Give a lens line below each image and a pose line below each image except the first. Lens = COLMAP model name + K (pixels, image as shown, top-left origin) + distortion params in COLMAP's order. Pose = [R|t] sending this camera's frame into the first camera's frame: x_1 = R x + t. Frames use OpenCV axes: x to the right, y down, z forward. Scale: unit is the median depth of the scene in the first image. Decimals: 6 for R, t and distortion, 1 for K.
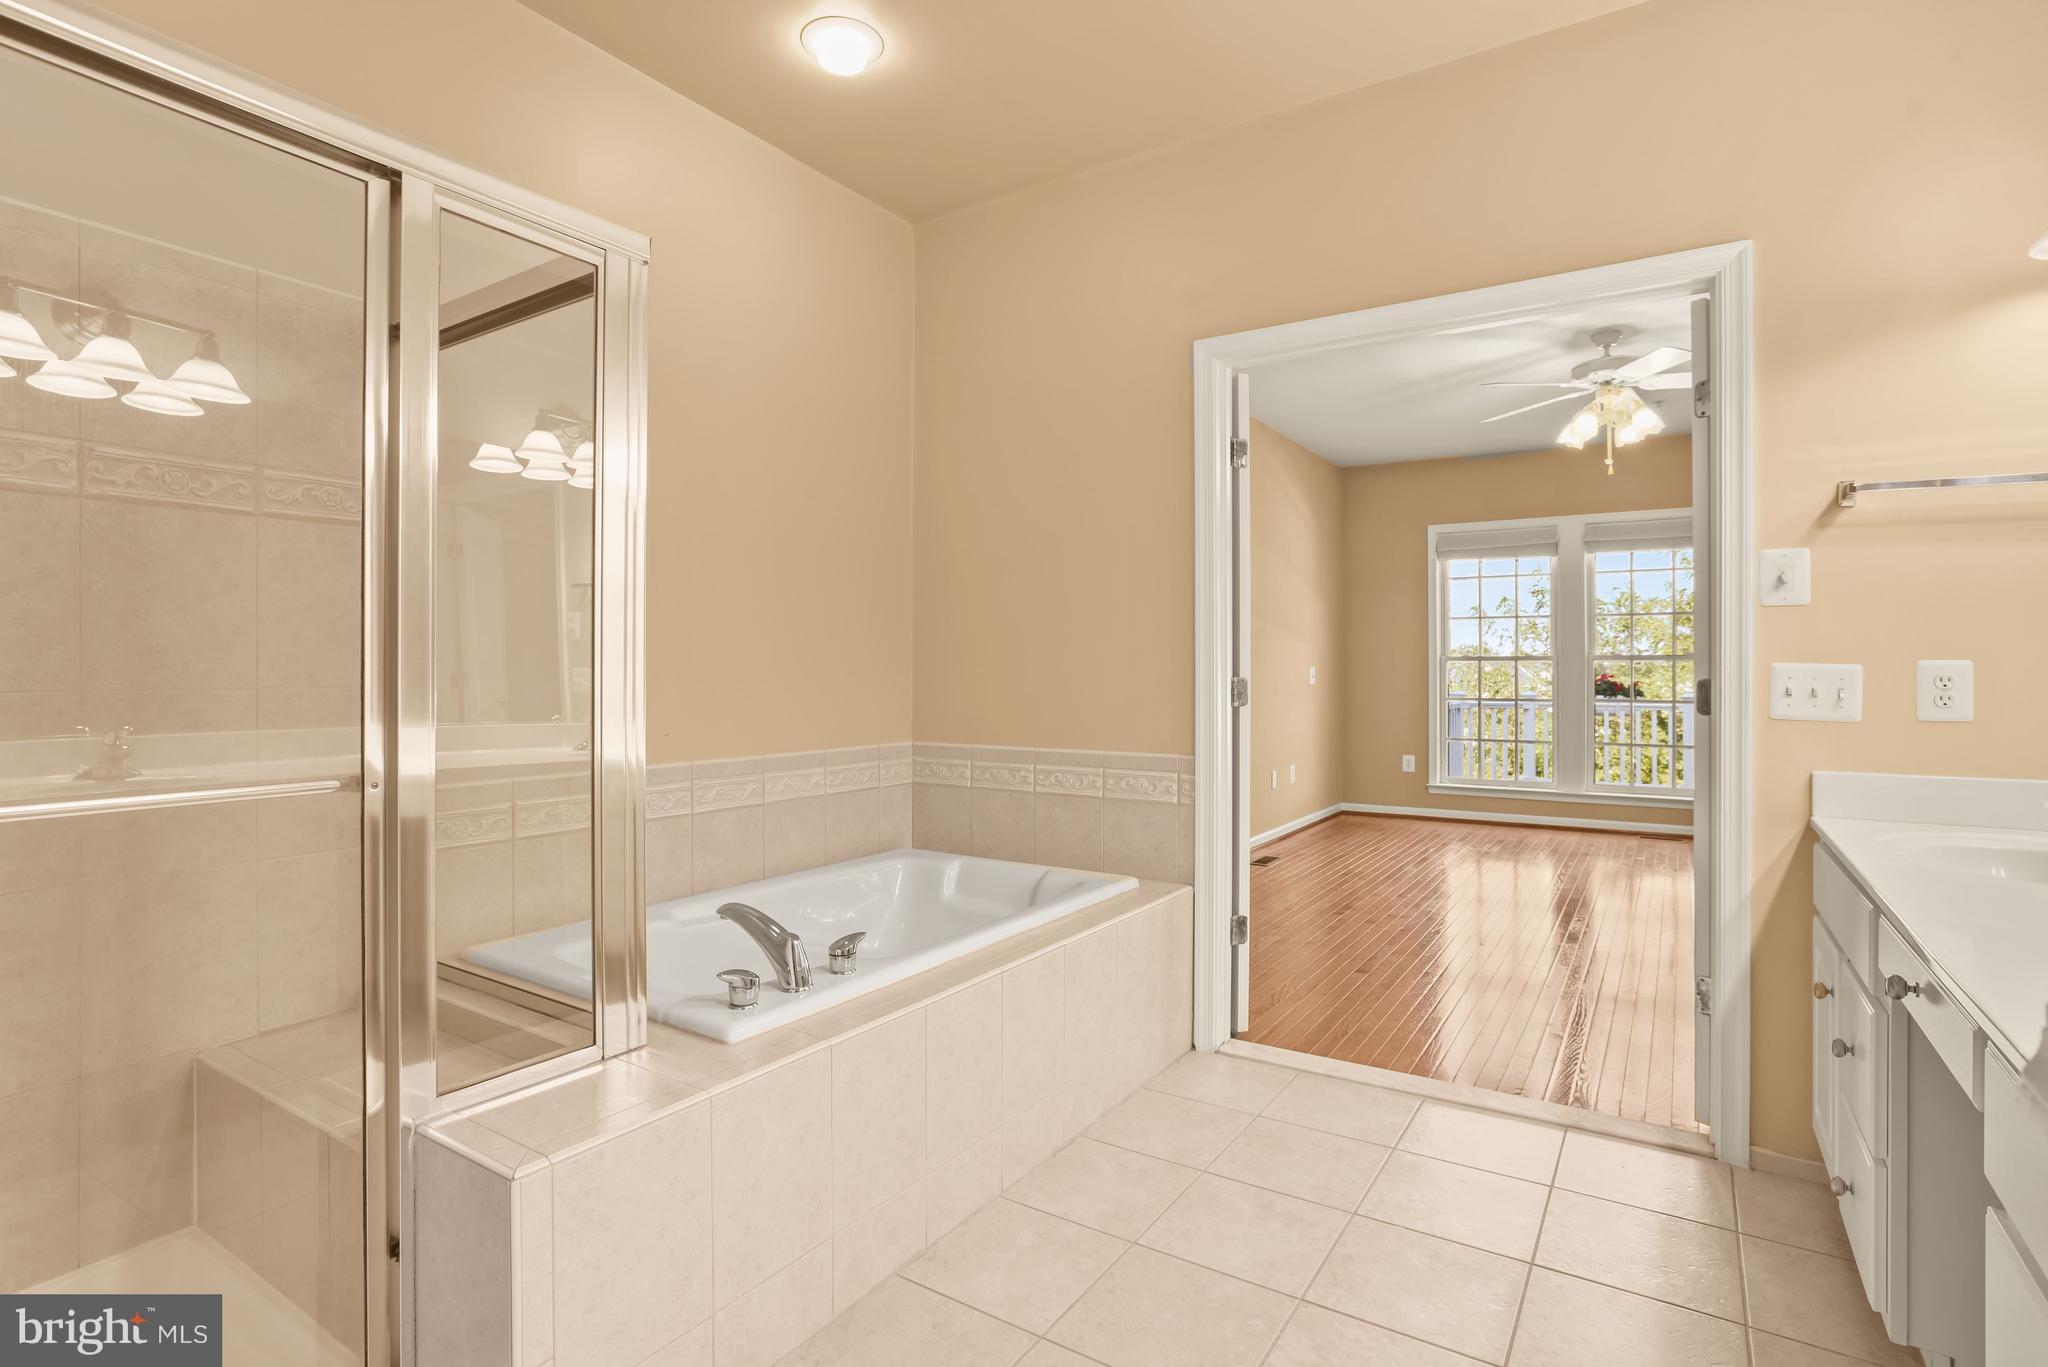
lens RADIAL K [[994.5, 0, 1042.8], [0, 994.5, 670.2], [0, 0, 1]] dist [-0.042387, 0.014442]
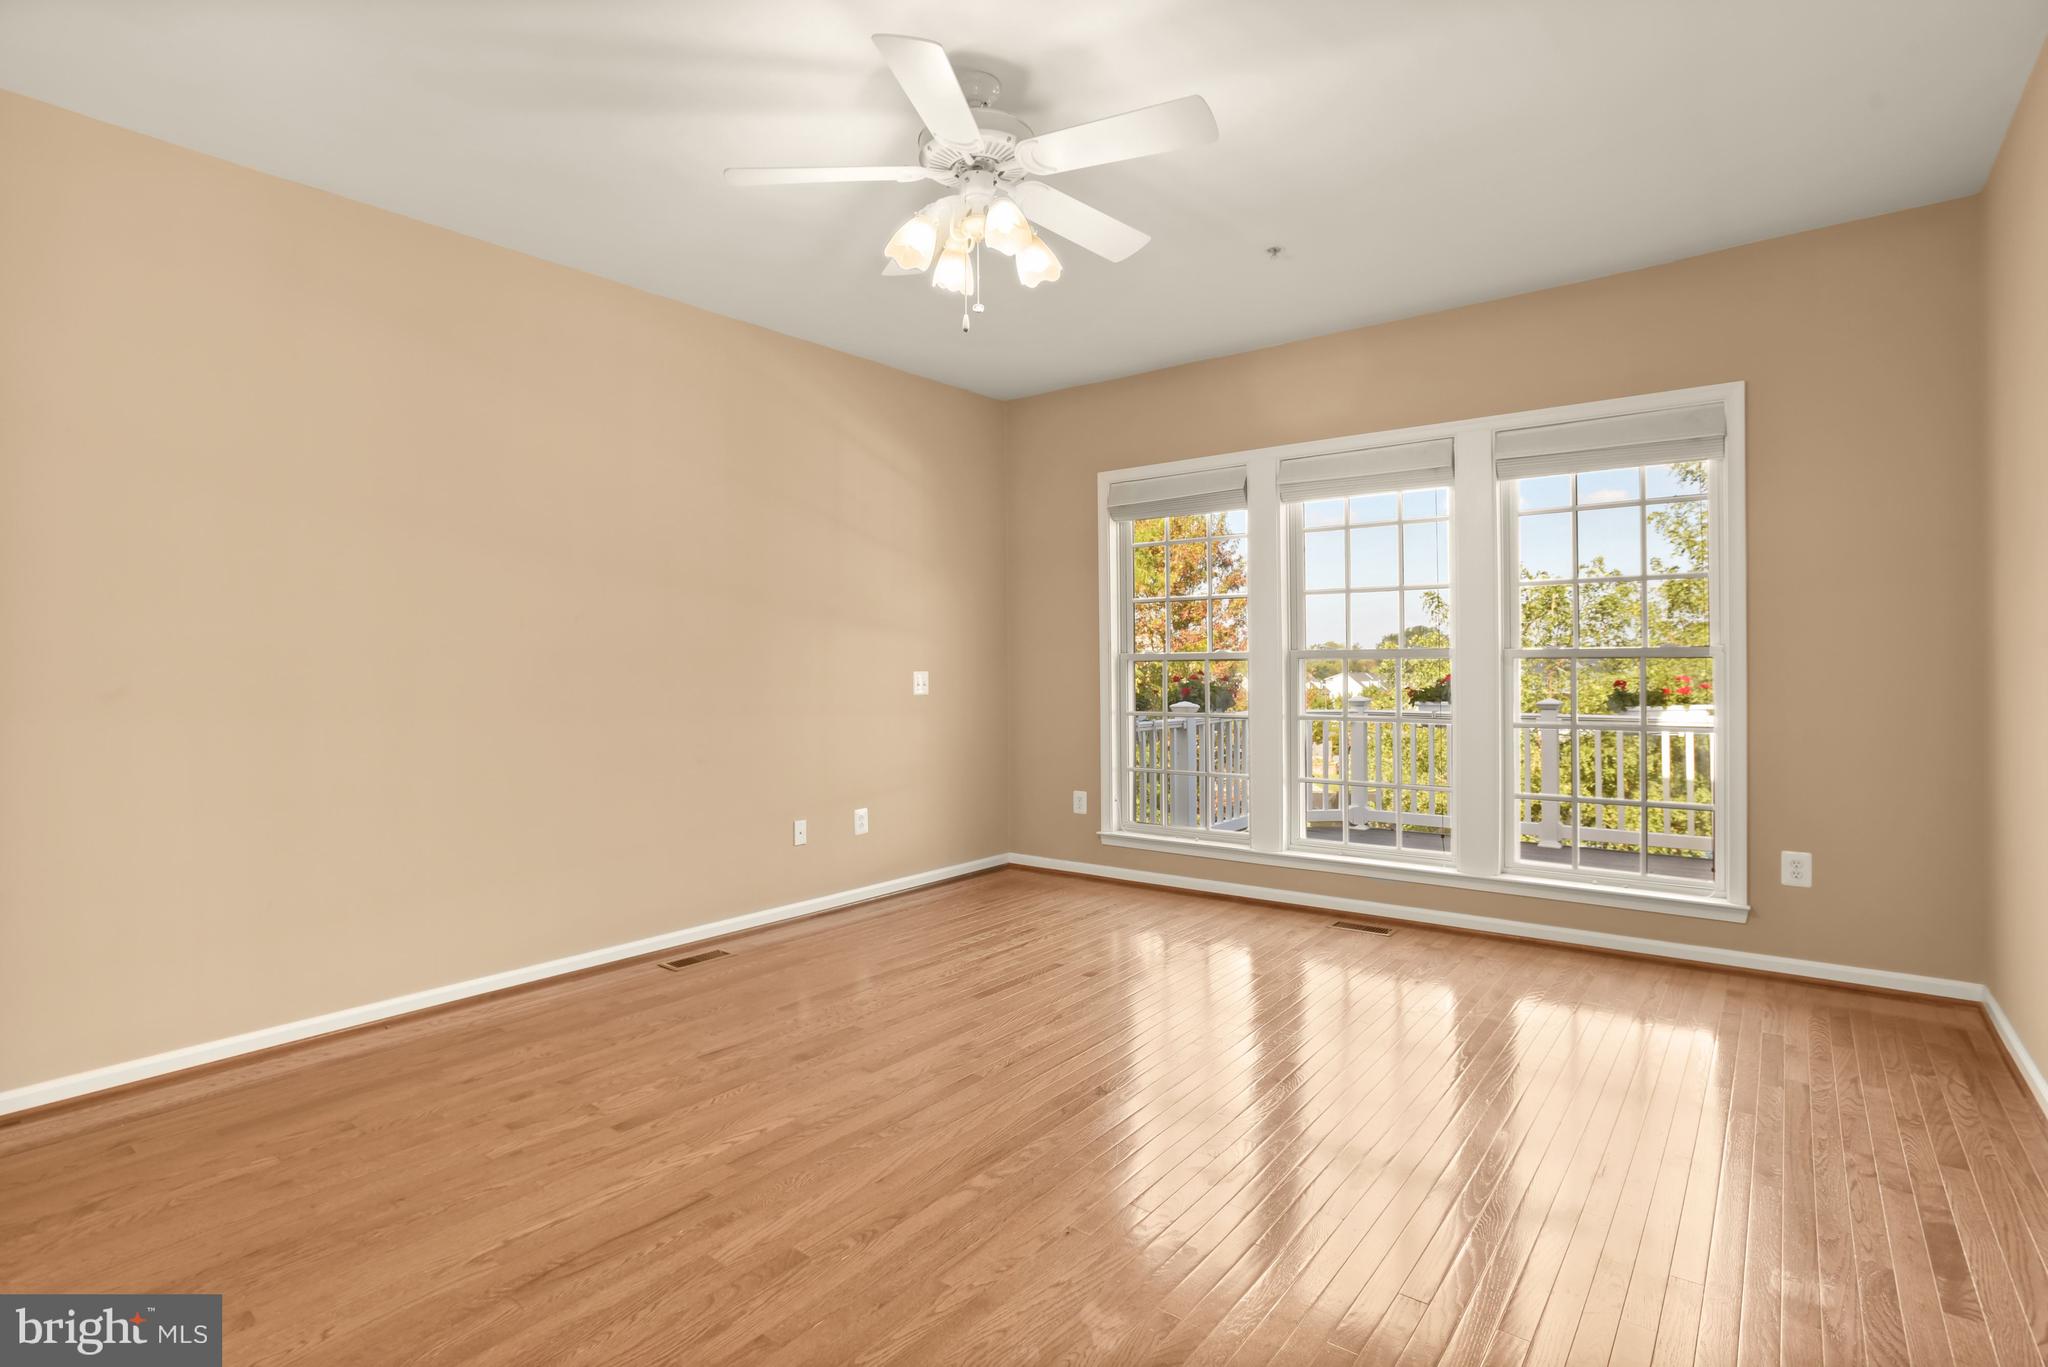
lens RADIAL K [[994.5, 0, 1014.0], [0, 994.5, 685.6], [0, 0, 1]] dist [-0.042387, 0.014442]
pose [[0.996036, -0.004250, -0.088852, 0.615563], [0.005884, 0.999818, 0.018135, -0.008832], [0.088759, -0.018586, 0.995880, 0.425706]]
